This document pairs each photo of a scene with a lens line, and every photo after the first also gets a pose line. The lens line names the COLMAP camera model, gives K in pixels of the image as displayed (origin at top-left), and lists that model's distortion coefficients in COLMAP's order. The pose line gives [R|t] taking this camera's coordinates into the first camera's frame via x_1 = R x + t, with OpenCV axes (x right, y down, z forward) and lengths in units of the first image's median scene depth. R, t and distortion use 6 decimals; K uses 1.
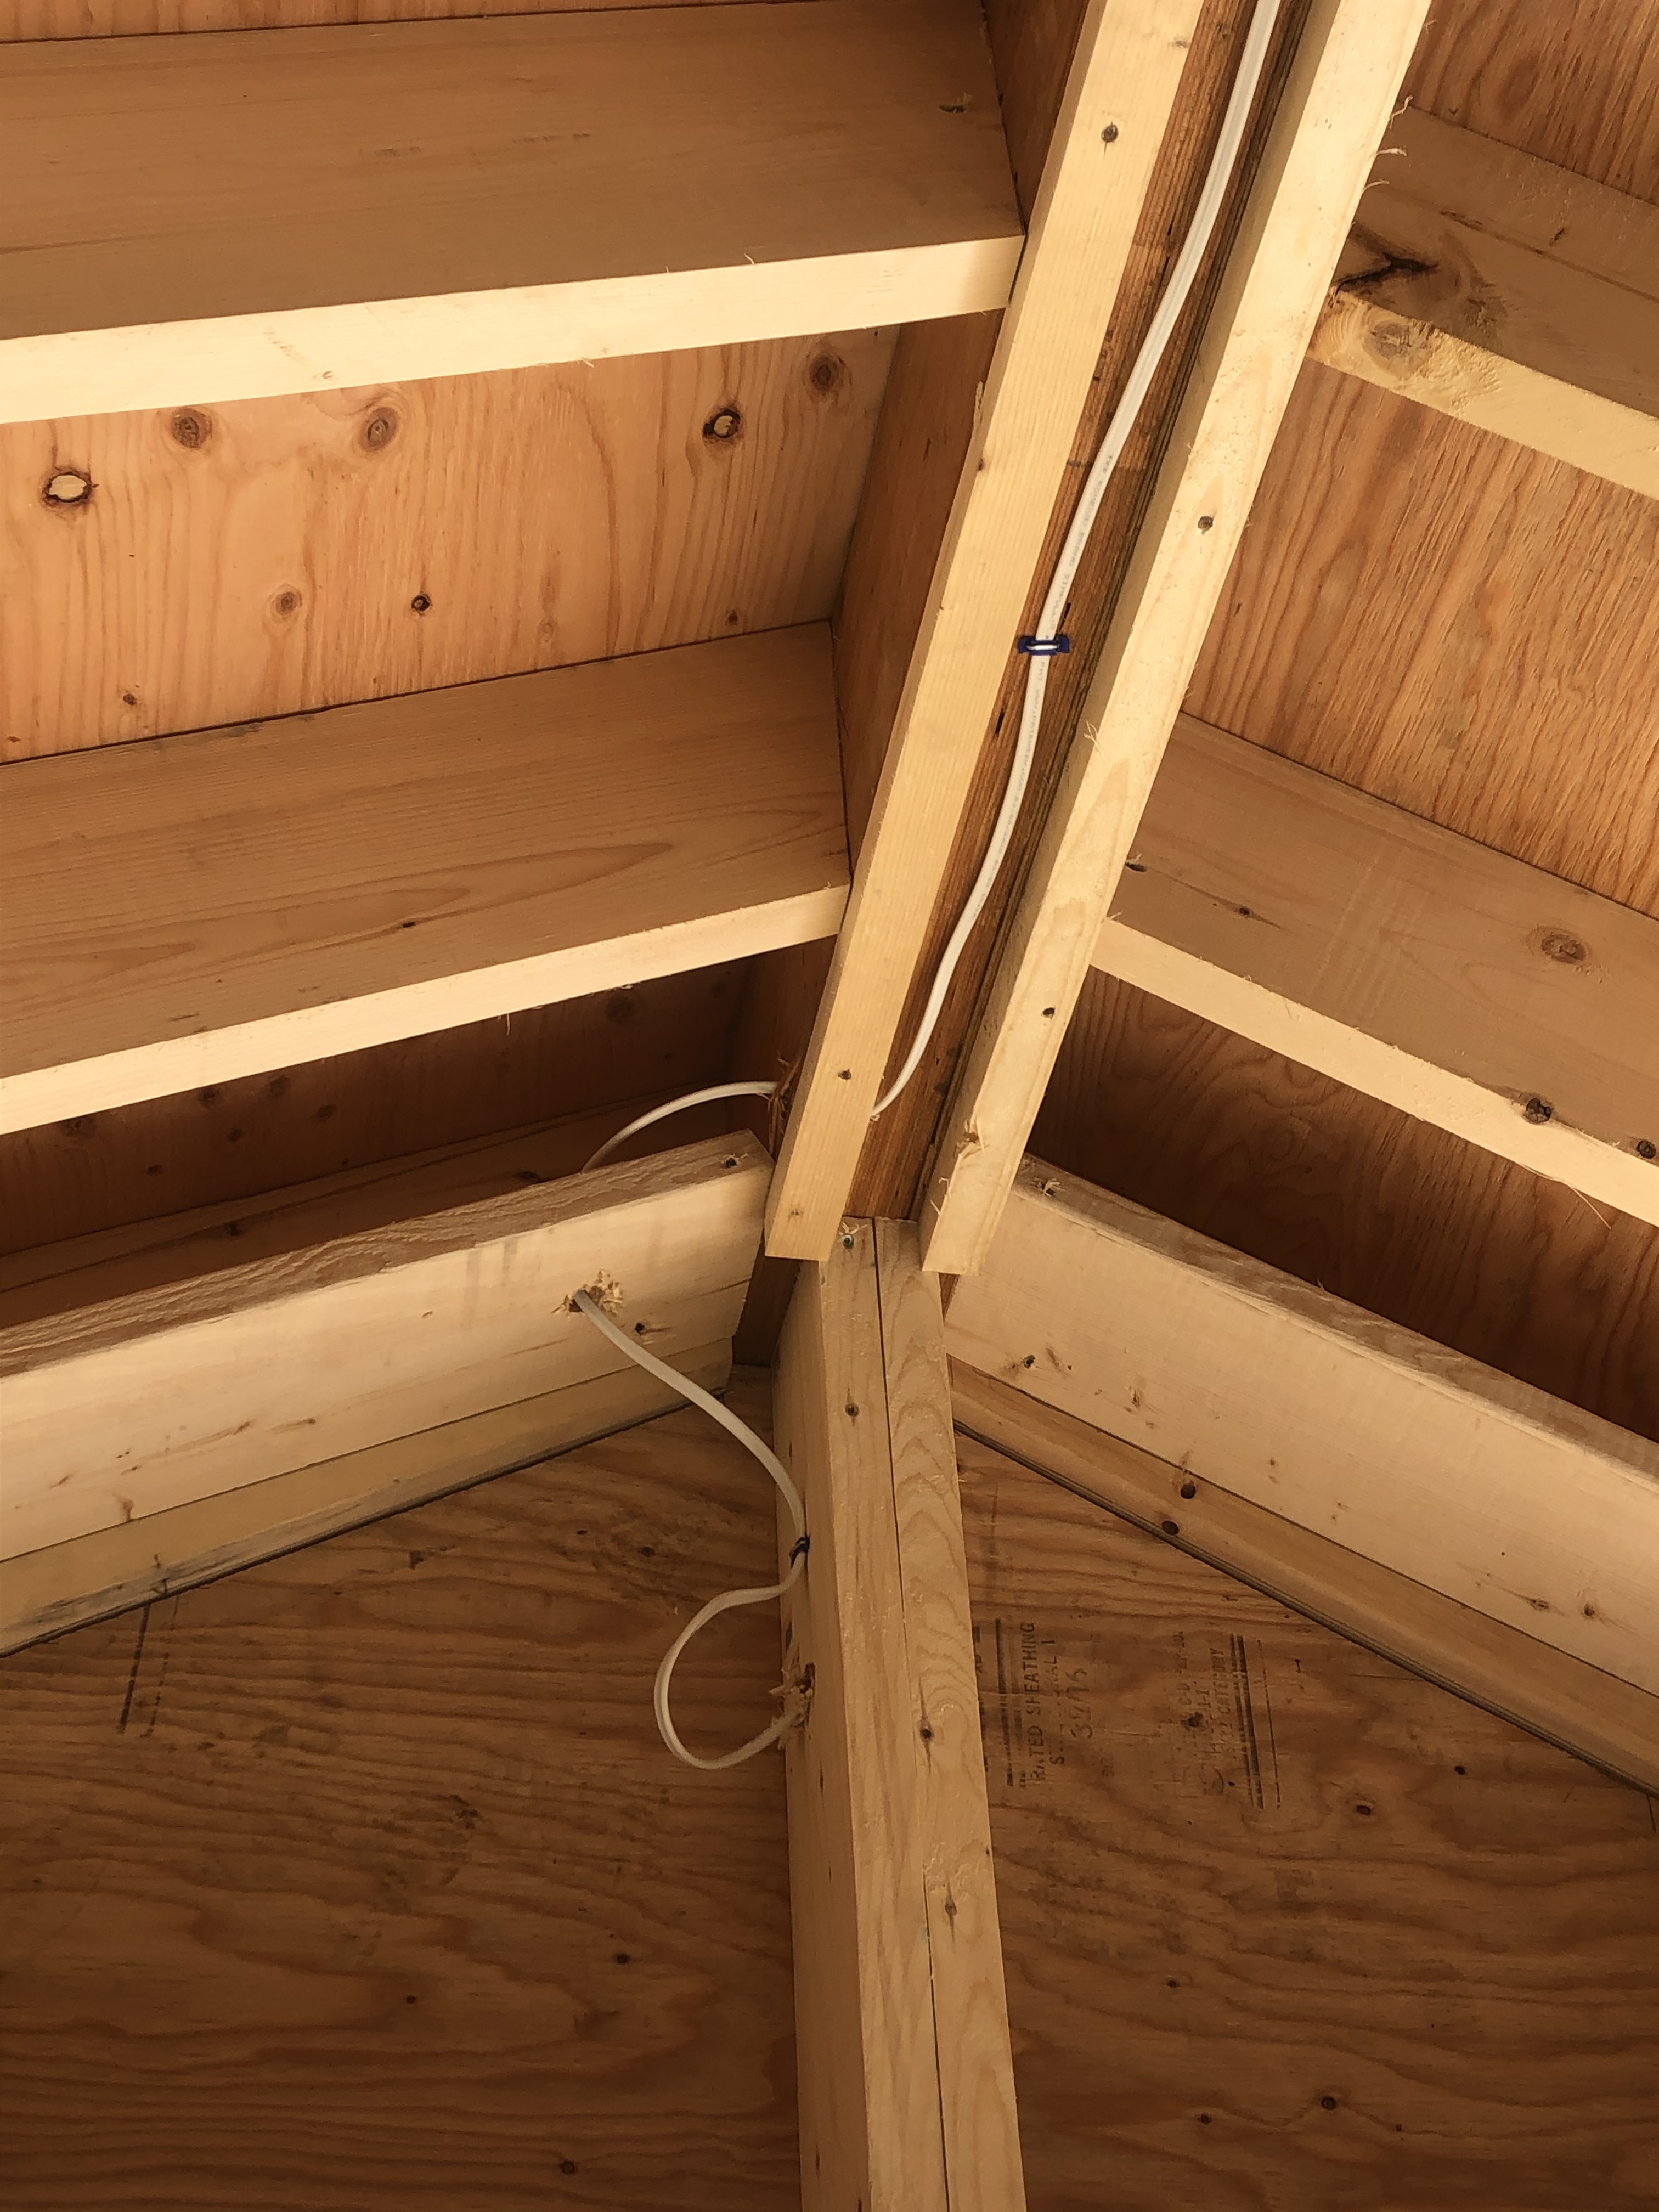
lens RADIAL K [[2702.7, 0, 829.5], [0, 2702.7, 1106.0], [0, 0, 1]] dist [0.132278, -0.478952]
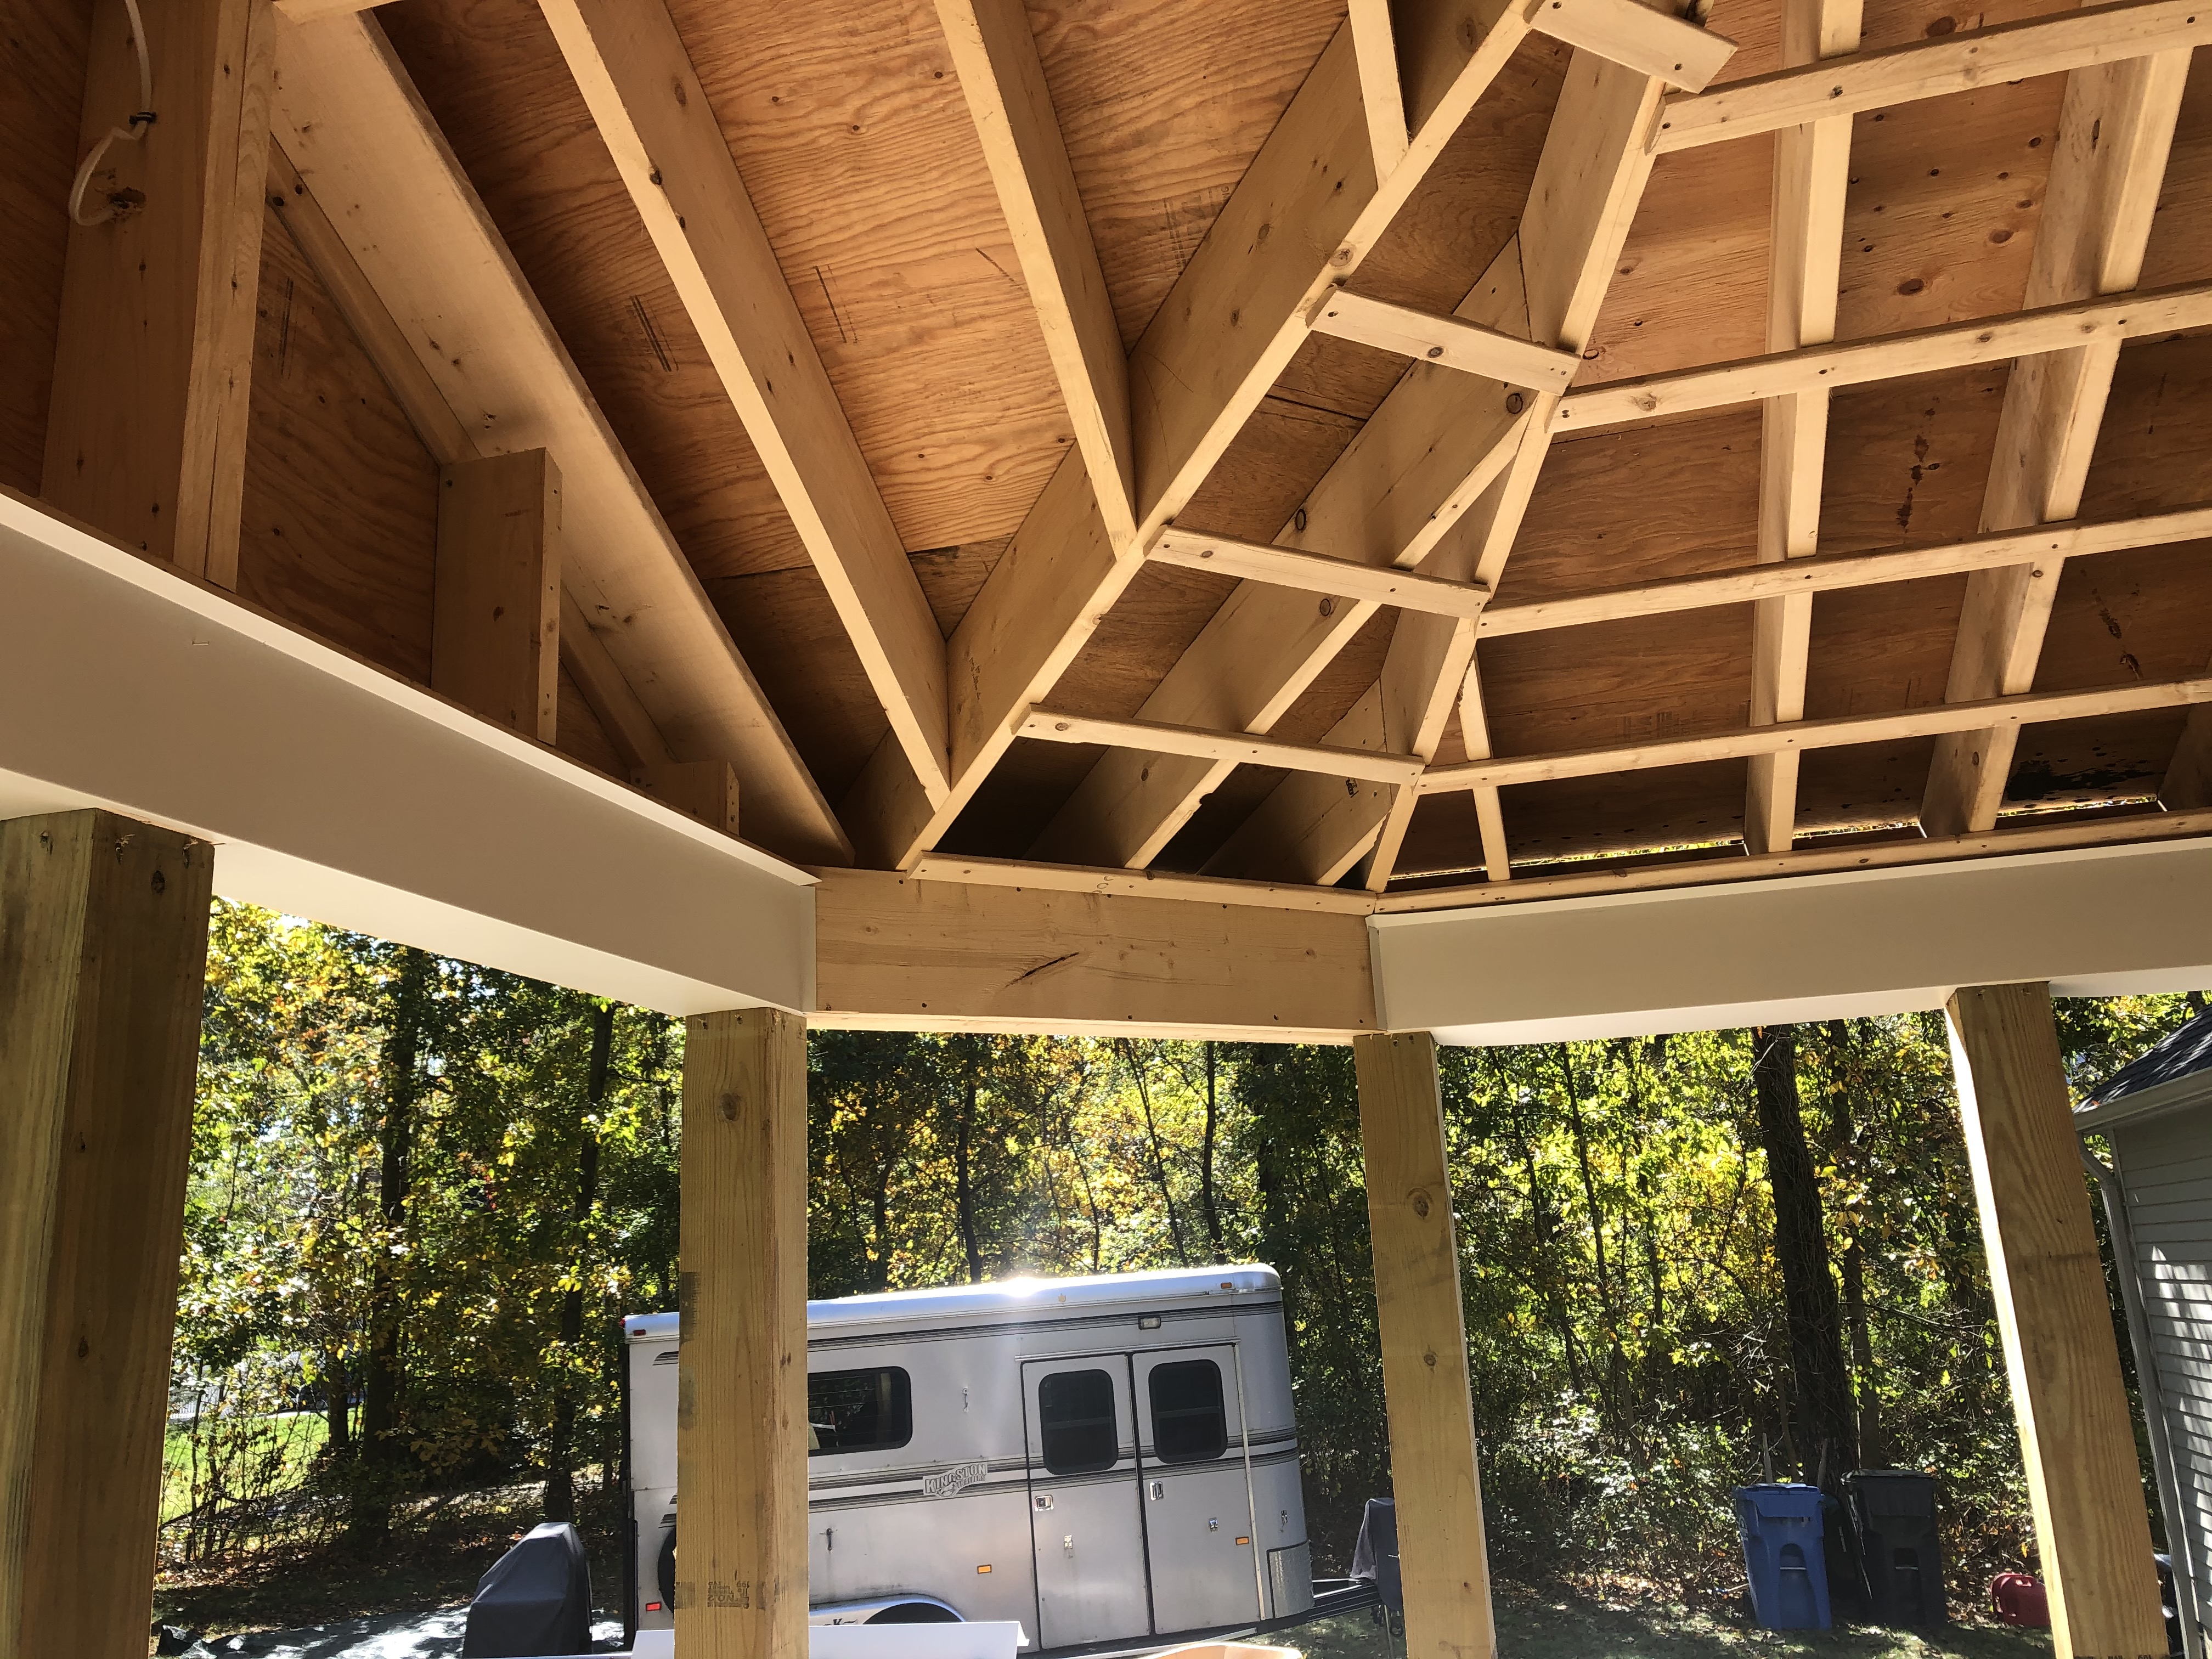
lens RADIAL K [[1829.9, 0, 1075.2], [0, 1829.9, 821.3], [0, 0, 1]] dist [0.014504, 0.007180]
pose [[0.455888, 0.243470, 0.856089, -0.598584], [-0.599138, 0.795239, 0.092891, 0.063945], [-0.658179, -0.555263, 0.508412, -0.147650]]
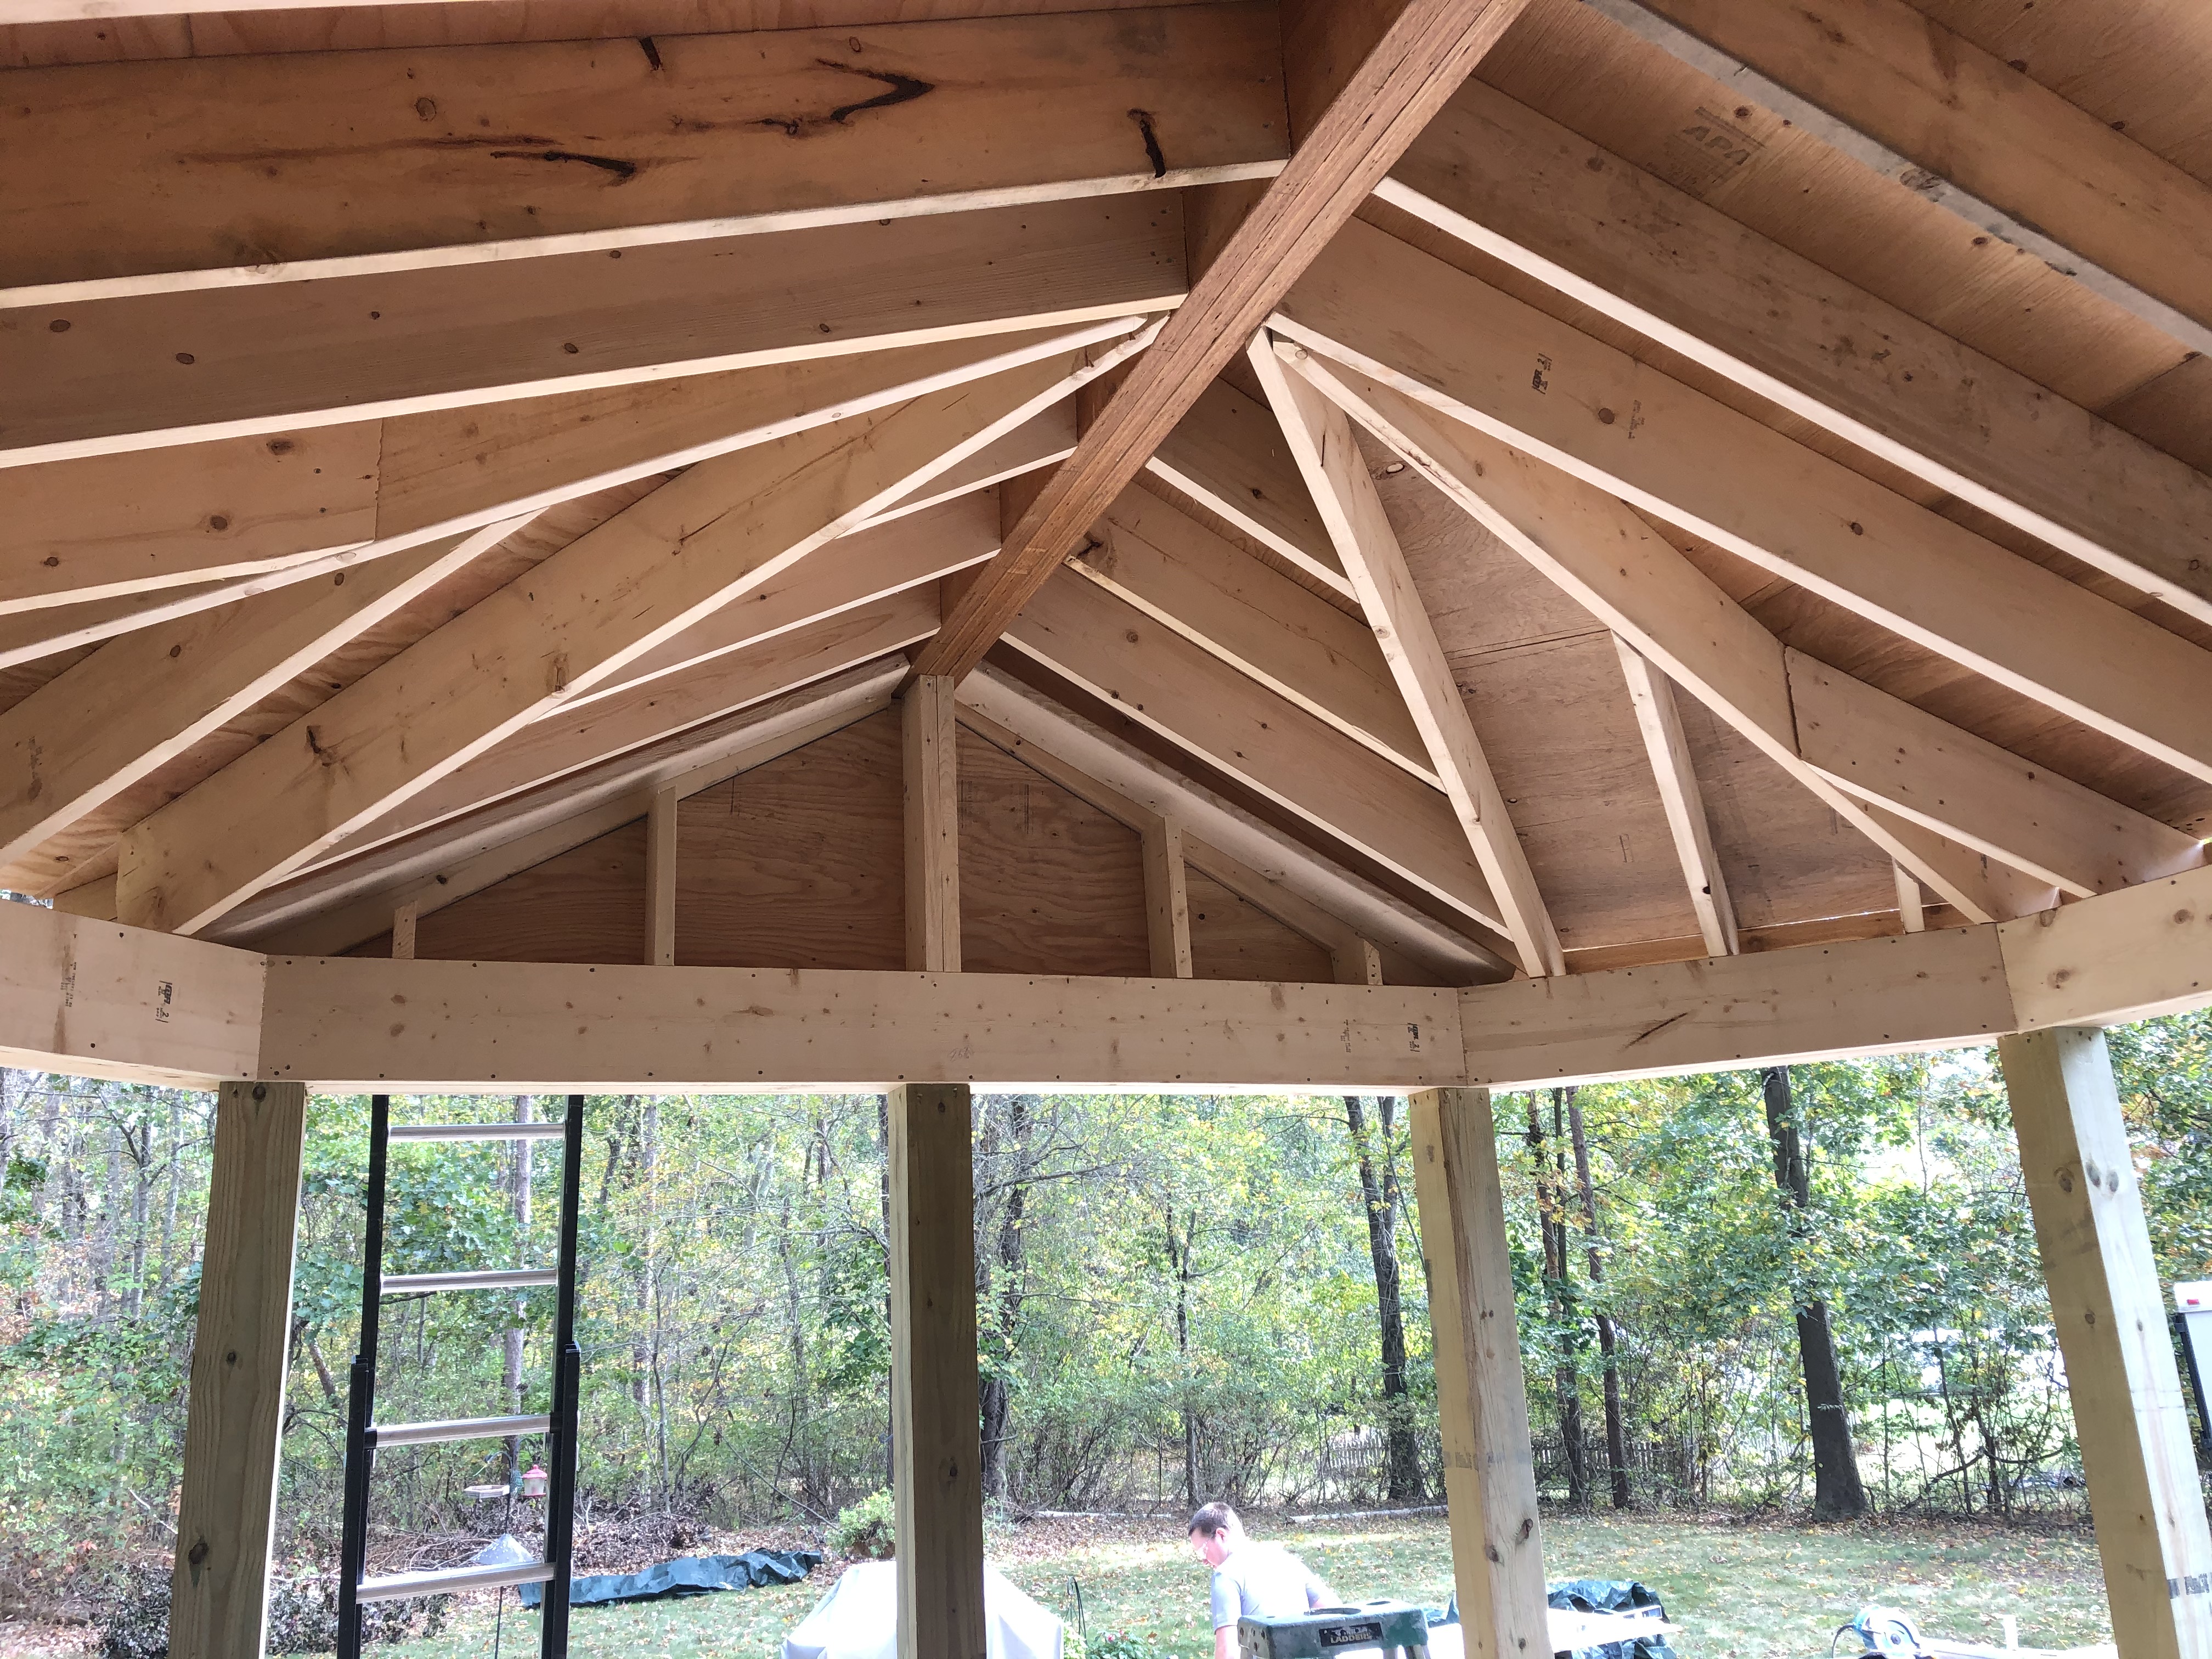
lens RADIAL K [[1813.6, 0, 1111.2], [0, 1813.6, 807.2], [0, 0, 1]] dist [0.107110, -0.150473]
pose [[0.983256, 0.048177, 0.175745, -0.178086], [-0.122479, 0.888816, 0.441594, -0.933015], [-0.134930, -0.455725, 0.879835, -1.258835]]
